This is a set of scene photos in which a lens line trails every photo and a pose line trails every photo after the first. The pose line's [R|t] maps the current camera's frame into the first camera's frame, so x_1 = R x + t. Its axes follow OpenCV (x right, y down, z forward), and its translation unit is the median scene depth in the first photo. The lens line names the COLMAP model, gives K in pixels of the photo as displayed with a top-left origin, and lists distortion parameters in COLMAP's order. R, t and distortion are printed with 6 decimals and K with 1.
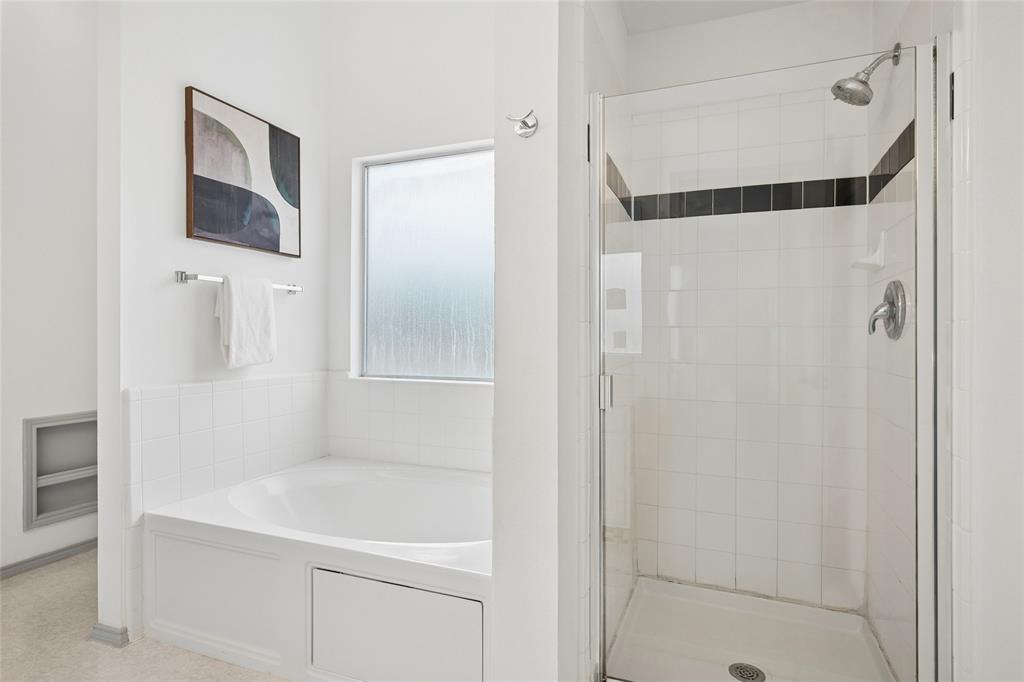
lens RADIAL K [[532.9, 0, 515.9], [0, 532.9, 338.1], [0, 0, 1]] dist [-0.005440, -0.000821]
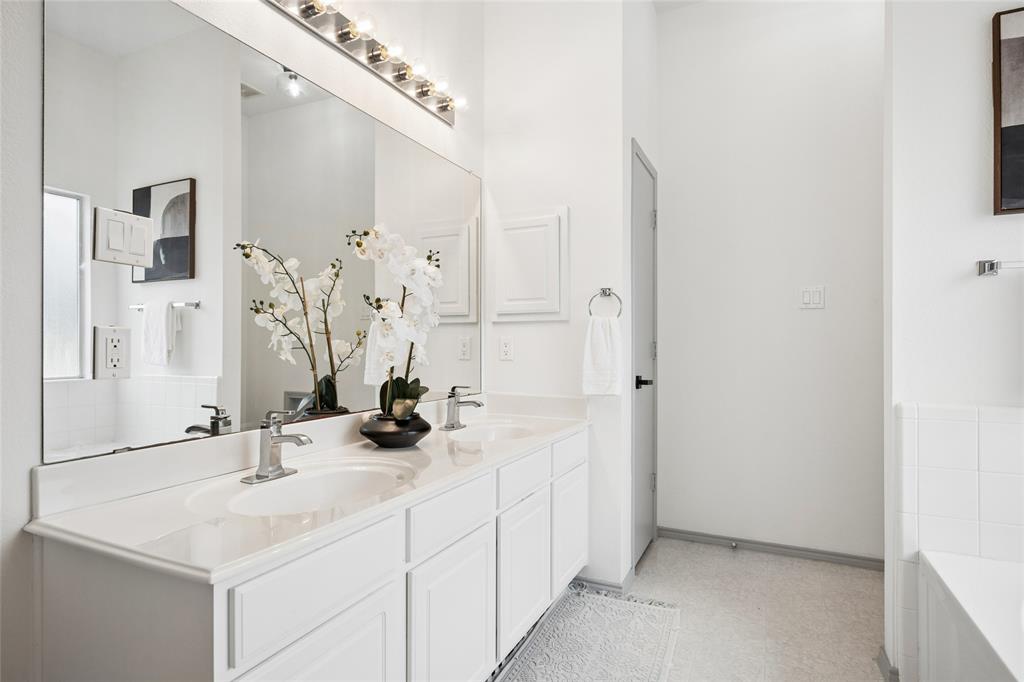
lens RADIAL K [[532.9, 0, 517.1], [0, 532.9, 342.3], [0, 0, 1]] dist [-0.005440, -0.000821]
pose [[-0.020024, -0.002894, -0.999795, 0.167228], [-0.005379, 0.999982, -0.002787, -0.001415], [0.999785, 0.005322, -0.020039, 0.376582]]
